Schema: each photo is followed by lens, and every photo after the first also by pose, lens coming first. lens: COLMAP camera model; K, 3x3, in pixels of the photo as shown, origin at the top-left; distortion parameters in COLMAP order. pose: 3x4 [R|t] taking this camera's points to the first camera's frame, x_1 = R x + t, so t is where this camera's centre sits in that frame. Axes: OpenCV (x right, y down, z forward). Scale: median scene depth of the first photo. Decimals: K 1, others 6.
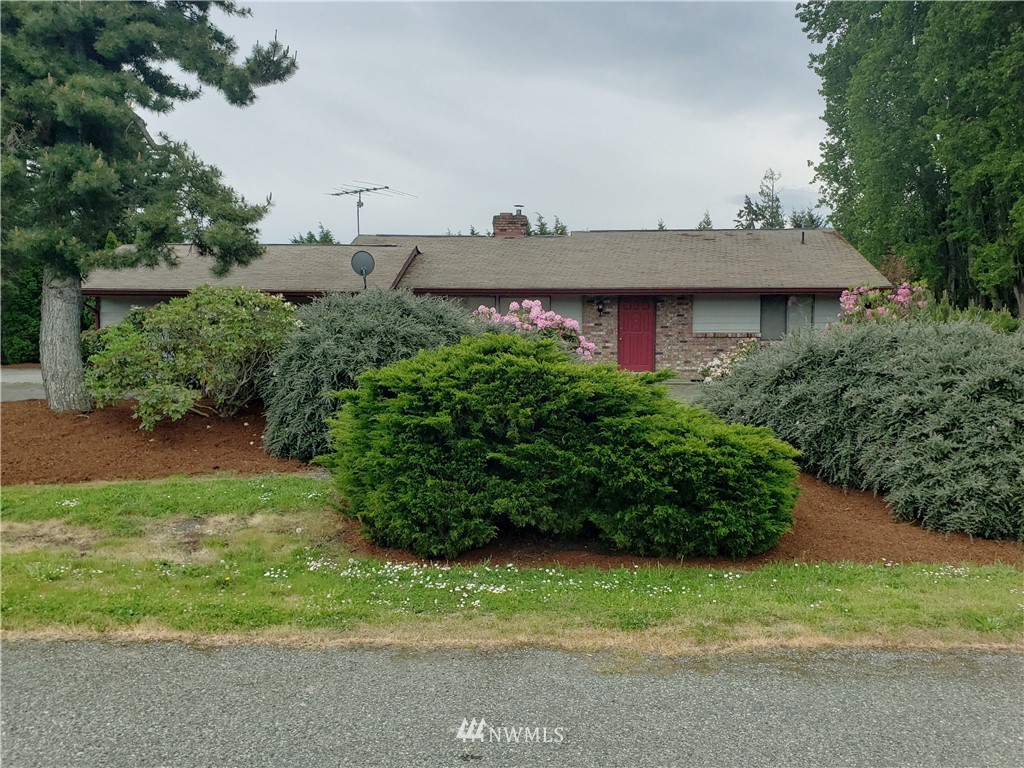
lens RADIAL K [[857.0, 0, 513.8], [0, 857.0, 383.0], [0, 0, 1]] dist [0.095303, 0.003211]
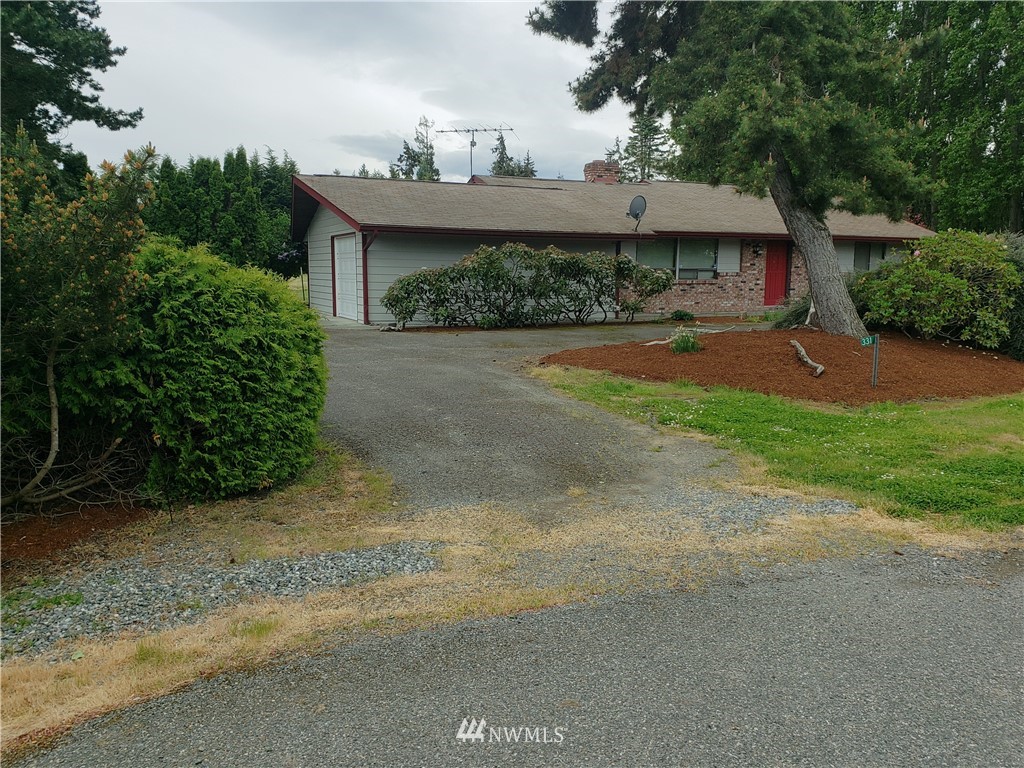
lens RADIAL K [[857.0, 0, 511.1], [0, 857.0, 380.2], [0, 0, 1]] dist [0.095303, 0.003211]
pose [[0.913390, -0.045232, 0.404565, -0.124445], [0.019817, 0.997570, 0.066791, 0.000650], [-0.406603, -0.052989, 0.912067, 0.009634]]
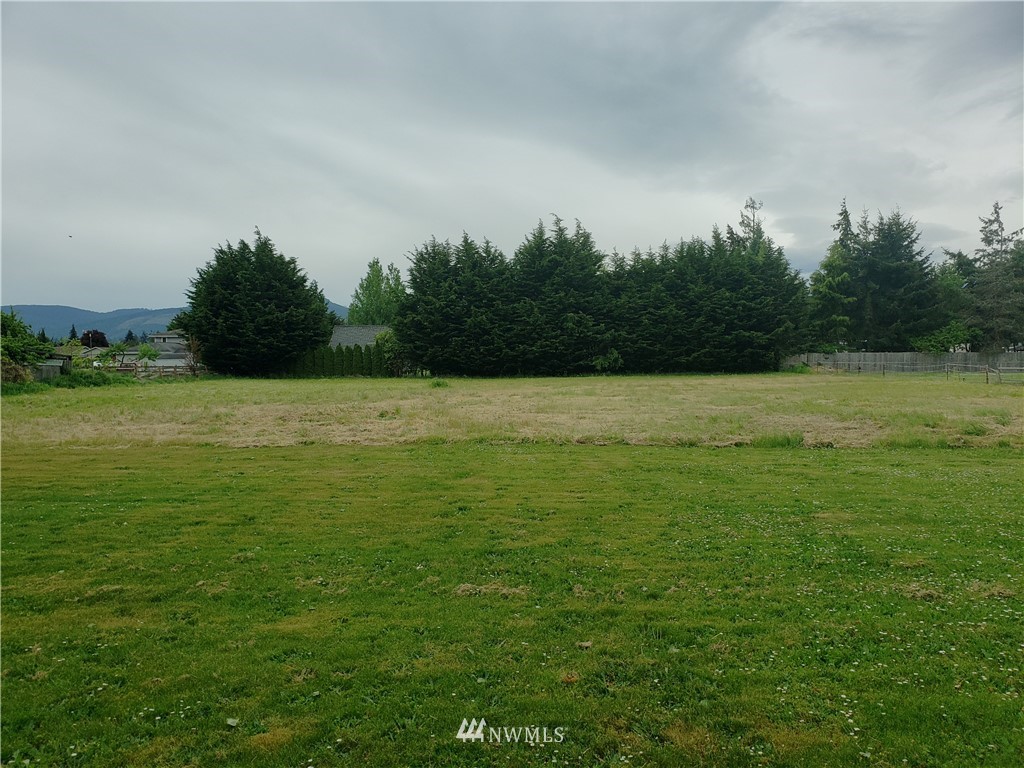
lens RADIAL K [[857.0, 0, 510.2], [0, 857.0, 385.0], [0, 0, 1]] dist [0.095303, 0.003211]
pose [[0.998489, -0.004302, 0.054792, -0.051233], [0.006613, 0.999093, -0.042067, -0.019562], [-0.054561, 0.042366, 0.997611, 0.269003]]
